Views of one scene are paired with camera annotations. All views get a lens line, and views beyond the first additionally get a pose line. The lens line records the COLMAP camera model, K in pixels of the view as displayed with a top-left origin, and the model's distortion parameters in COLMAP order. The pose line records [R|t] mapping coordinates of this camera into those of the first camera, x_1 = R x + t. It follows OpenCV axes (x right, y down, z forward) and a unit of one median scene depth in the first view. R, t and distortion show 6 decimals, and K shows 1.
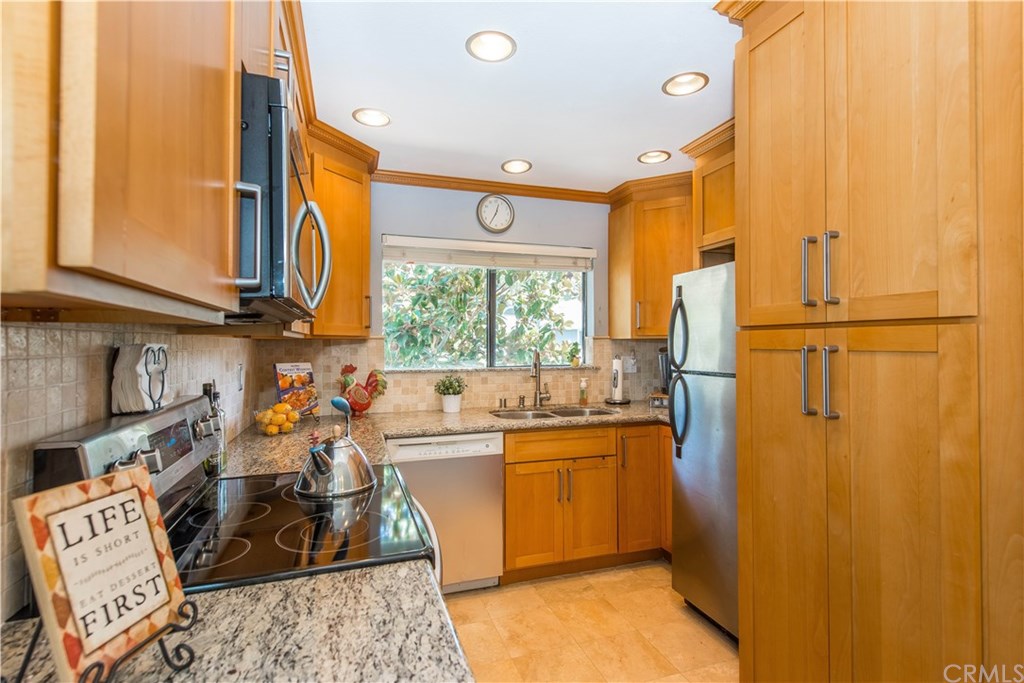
lens RADIAL K [[479.3, 0, 507.9], [0, 479.3, 337.3], [0, 0, 1]] dist [0.010062, -0.000945]
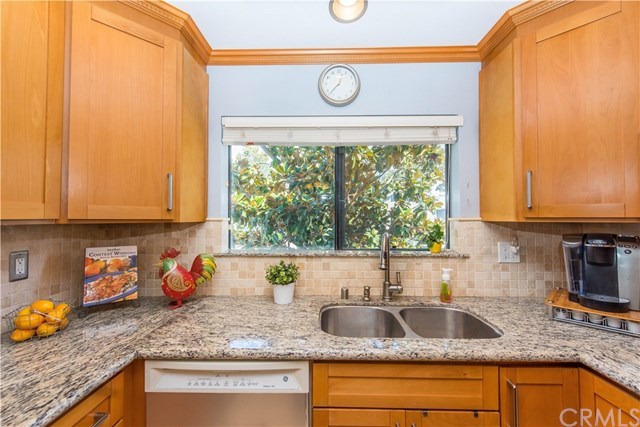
lens RADIAL K [[265.5, 0, 318.8], [0, 265.5, 211.8], [0, 0, 1]] dist [0.009892, -0.001789]
pose [[0.947138, -0.004830, -0.320790, 0.123278], [0.001782, 0.999950, -0.009796, -0.011161], [0.320821, 0.008706, 0.947100, 0.623314]]
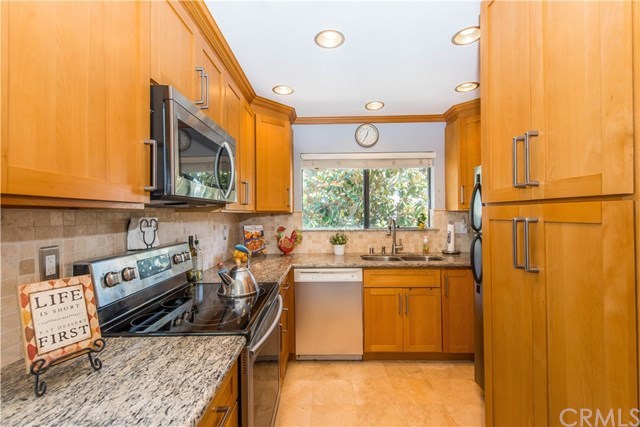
lens RADIAL K [[283.0, 0, 319.1], [0, 283.0, 211.8], [0, 0, 1]] dist [0.010825, -0.001954]
pose [[0.945423, -0.008872, -0.325725, 0.165203], [0.011481, 0.999916, 0.006090, -0.004400], [0.325643, -0.009498, 0.945445, 0.028901]]
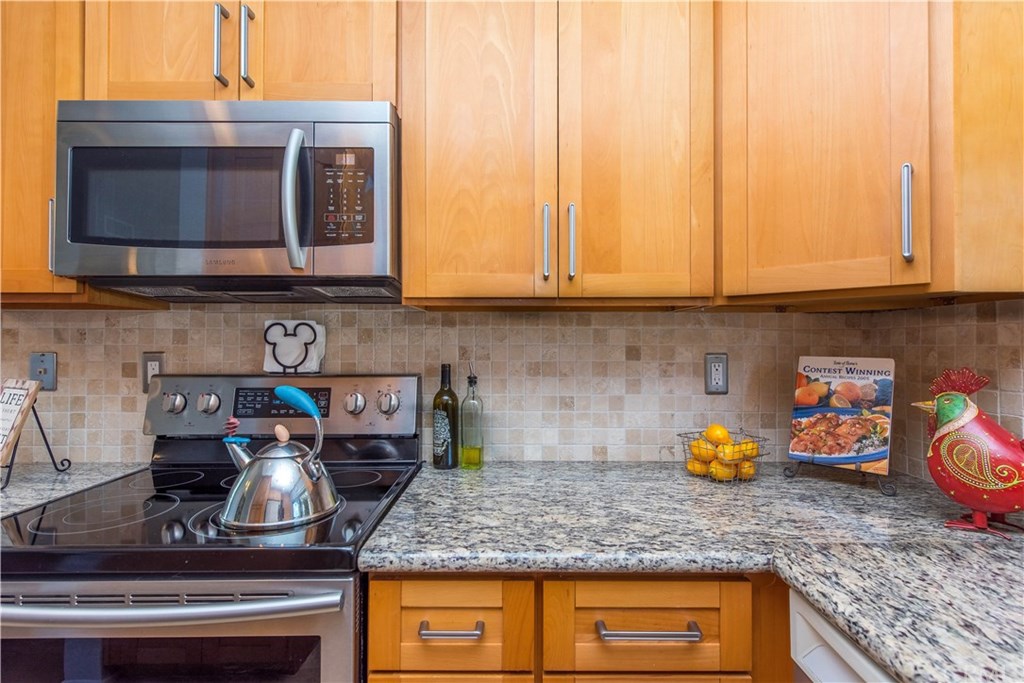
lens RADIAL K [[479.3, 0, 511.8], [0, 479.3, 343.3], [0, 0, 1]] dist [0.010062, -0.000945]
pose [[-0.302104, -0.001518, -0.953274, 0.117791], [0.012325, 0.999909, -0.005498, 0.037831], [0.953195, -0.013410, -0.302058, 0.829682]]
